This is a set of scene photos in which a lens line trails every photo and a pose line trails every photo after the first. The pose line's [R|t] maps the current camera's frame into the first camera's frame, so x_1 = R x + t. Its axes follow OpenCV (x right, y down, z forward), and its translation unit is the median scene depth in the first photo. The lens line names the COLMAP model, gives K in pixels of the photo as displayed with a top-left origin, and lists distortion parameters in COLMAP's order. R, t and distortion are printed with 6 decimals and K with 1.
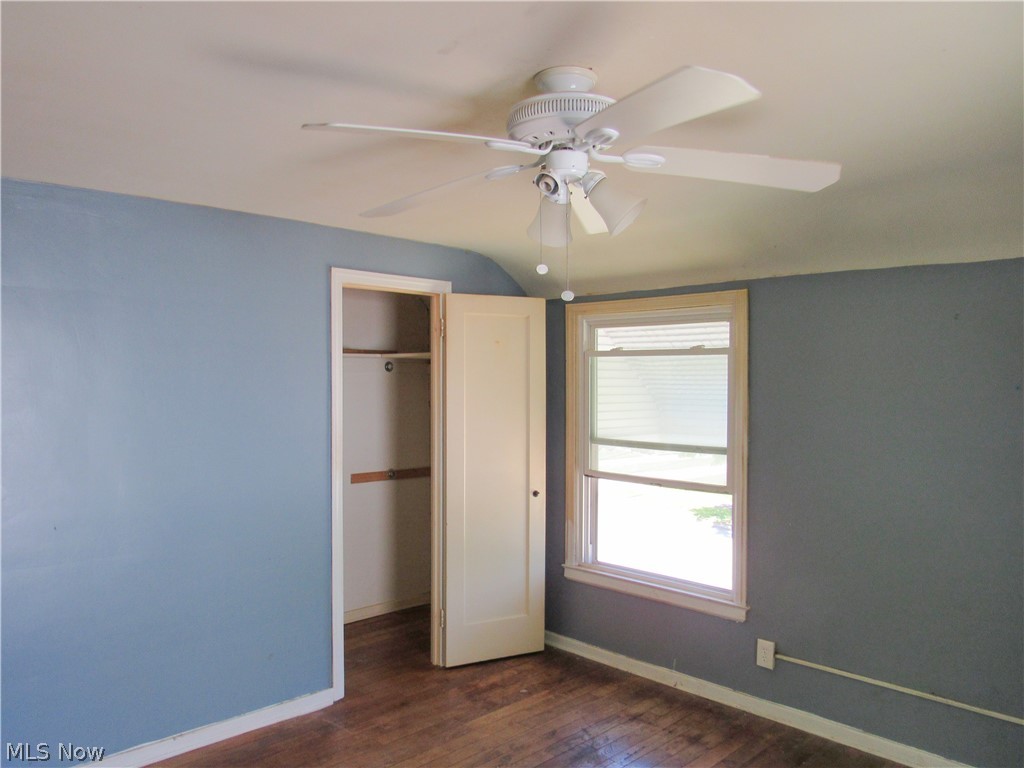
lens RADIAL K [[783.5, 0, 512.0], [0, 783.5, 384.0], [0, 0, 1]] dist [-0.015039, -0.004624]
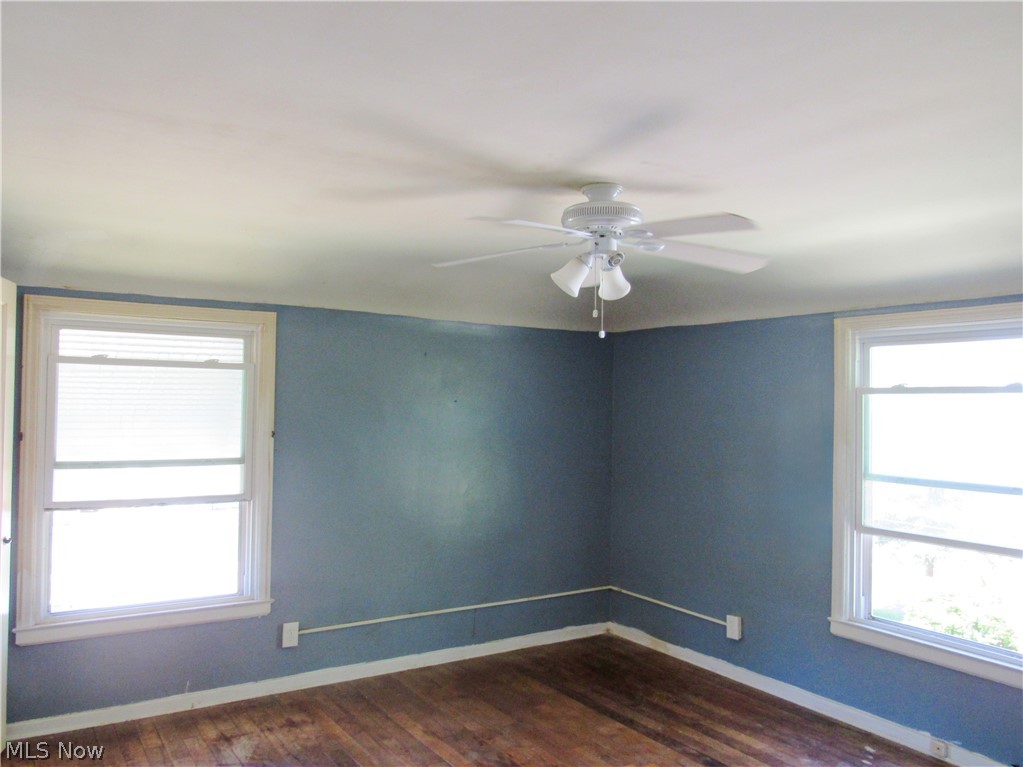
lens RADIAL K [[782.8, 0, 511.5], [0, 782.8, 383.5], [0, 0, 1]] dist [-0.015039, -0.004624]
pose [[0.202895, 0.027687, 0.978809, -0.691901], [-0.001176, 0.999606, -0.028032, 0.010446], [-0.979200, 0.004536, 0.202847, 0.425214]]
